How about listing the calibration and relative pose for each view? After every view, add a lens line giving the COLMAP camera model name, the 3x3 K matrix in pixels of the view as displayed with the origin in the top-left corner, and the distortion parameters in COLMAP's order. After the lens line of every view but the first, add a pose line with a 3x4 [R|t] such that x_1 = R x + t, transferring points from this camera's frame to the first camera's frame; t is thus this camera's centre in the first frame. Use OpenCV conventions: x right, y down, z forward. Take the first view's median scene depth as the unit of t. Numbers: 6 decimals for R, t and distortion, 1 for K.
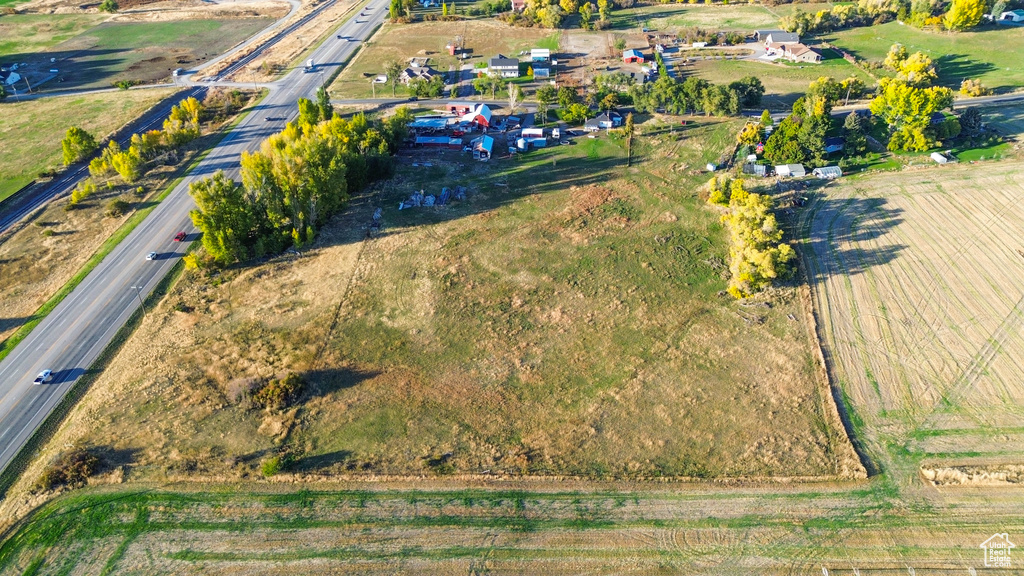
lens RADIAL K [[725.6, 0, 514.6], [0, 725.6, 287.0], [0, 0, 1]] dist [0.066357, -0.066245]
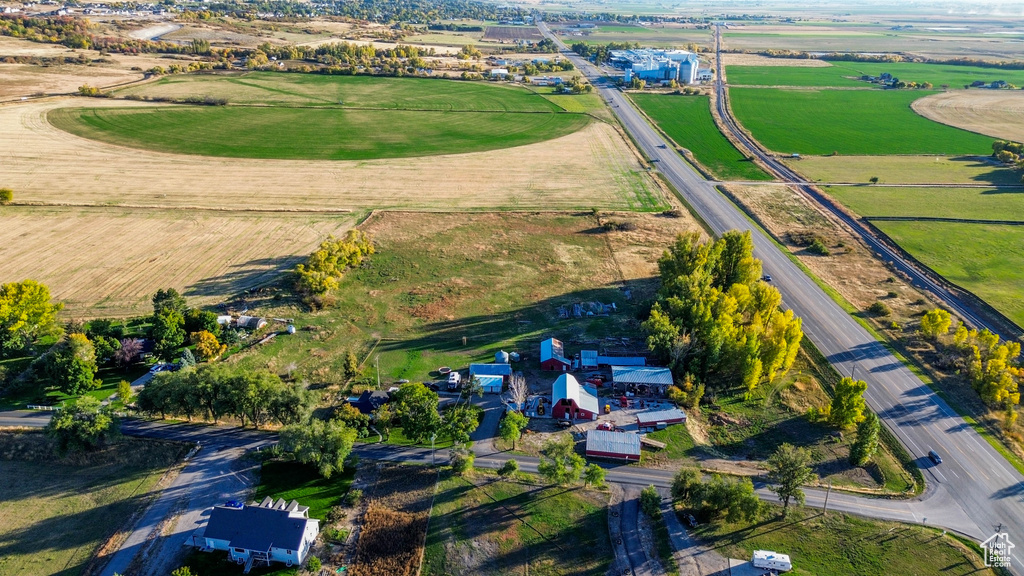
lens RADIAL K [[725.6, 0, 514.6], [0, 725.6, 287.0], [0, 0, 1]] dist [0.066357, -0.066245]
pose [[-0.999672, 0.010569, -0.023338, 0.017533], [-0.012596, 0.590480, 0.806954, -1.079038], [0.022309, 0.806983, -0.590153, 1.745032]]
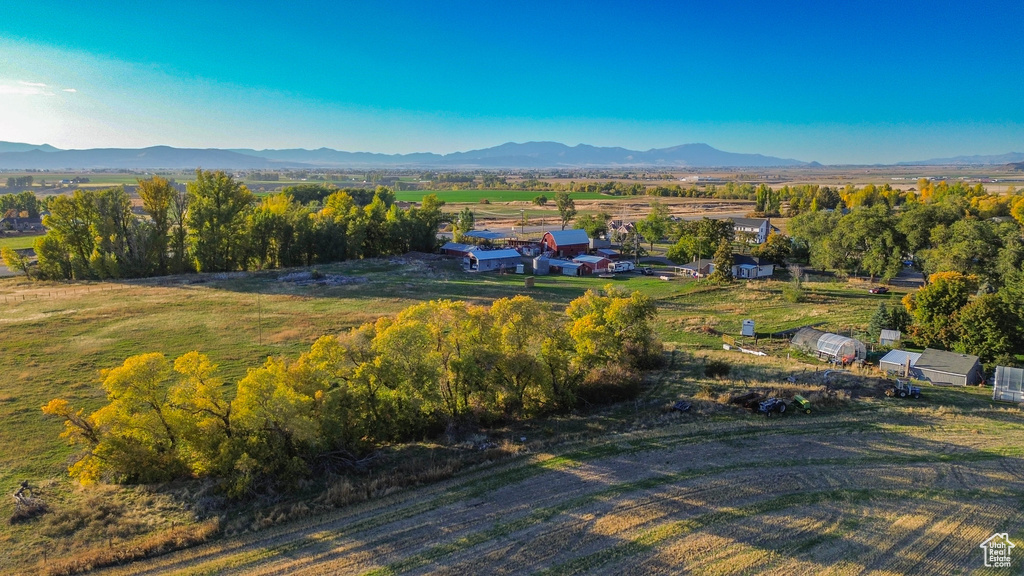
lens RADIAL K [[725.6, 0, 514.6], [0, 725.6, 287.0], [0, 0, 1]] dist [0.066357, -0.066245]
pose [[0.667290, 0.128727, -0.733590, 0.559312], [-0.397471, 0.894518, -0.204584, -0.058625], [0.629874, 0.428097, 0.648068, 0.752491]]
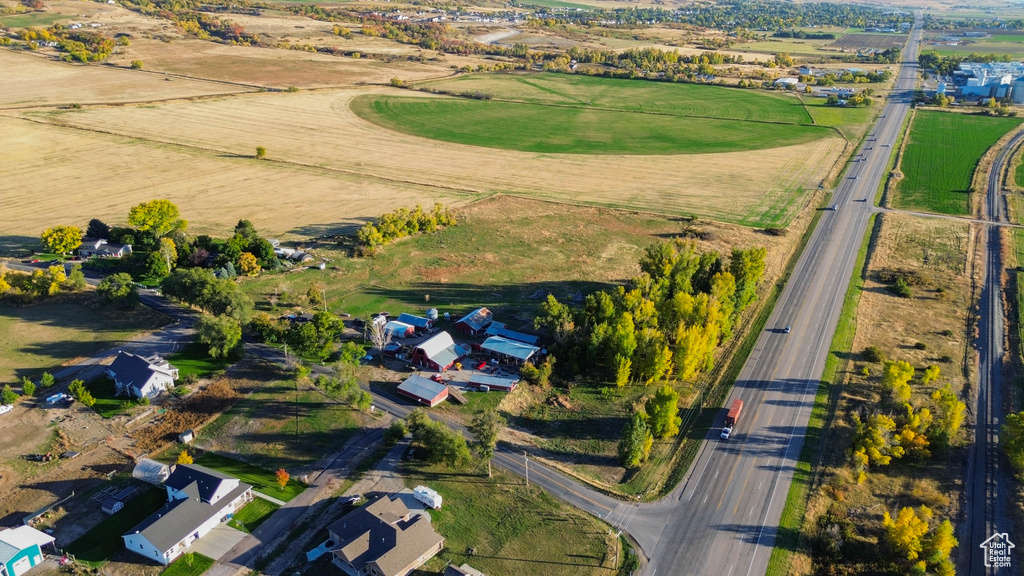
lens RADIAL K [[725.6, 0, 514.6], [0, 725.6, 287.0], [0, 0, 1]] dist [0.066357, -0.066245]
pose [[-0.893197, -0.158620, 0.420759, -0.560496], [0.242444, 0.618182, 0.747711, -1.072814], [-0.378708, 0.769864, -0.513702, 1.743536]]
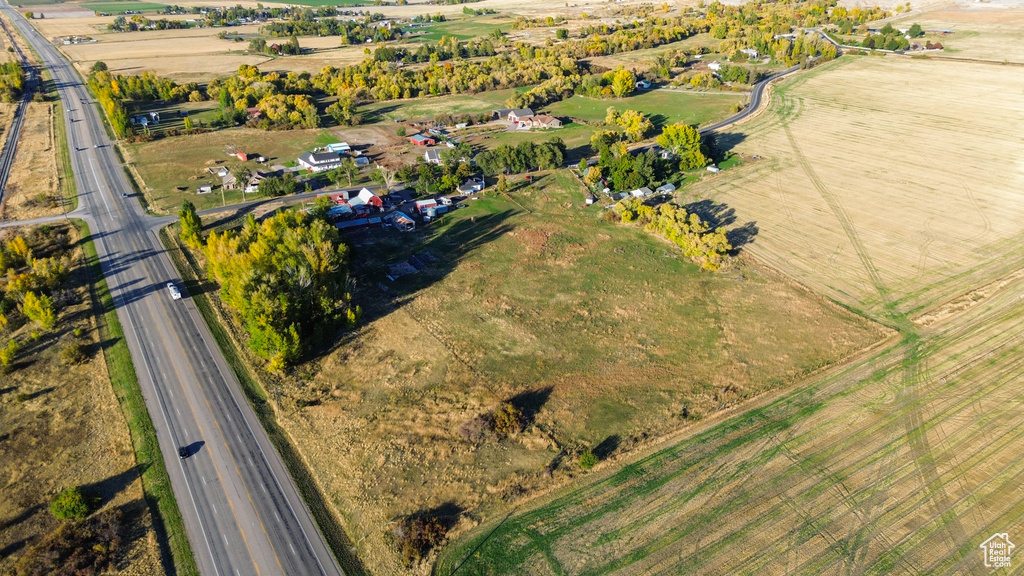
lens RADIAL K [[725.6, 0, 514.6], [0, 725.6, 287.0], [0, 0, 1]] dist [0.066357, -0.066245]
pose [[0.832498, -0.219725, 0.508594, -0.585809], [0.288839, 0.955496, -0.059992, 0.016360], [-0.472778, 0.196845, 0.858914, 0.025684]]
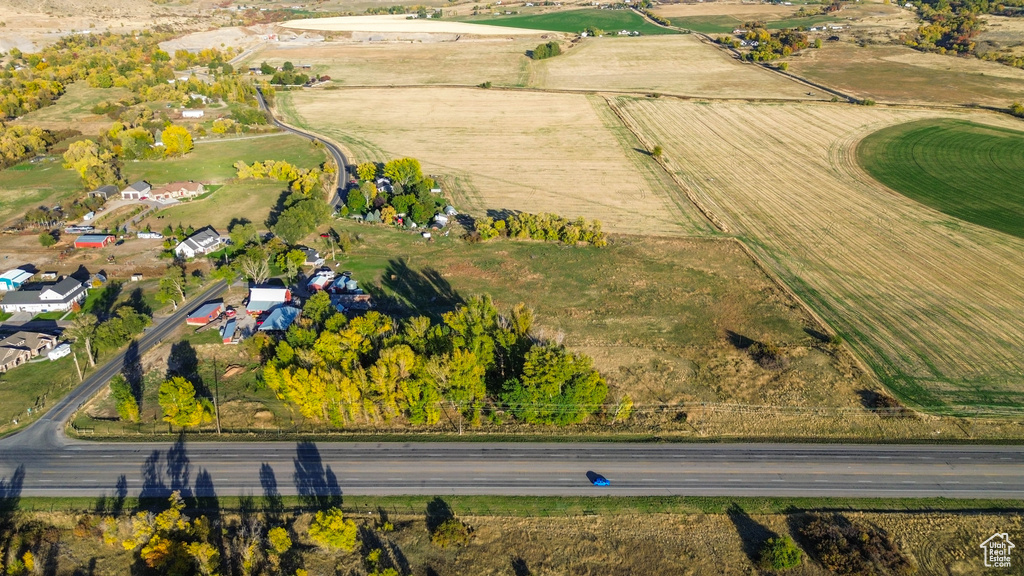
lens RADIAL K [[725.6, 0, 514.6], [0, 725.6, 287.0], [0, 0, 1]] dist [0.066357, -0.066245]
pose [[-0.026706, -0.357069, 0.933696, -1.164981], [0.528530, 0.787758, 0.316376, -0.492548], [-0.848494, 0.501936, 0.167684, 0.806356]]
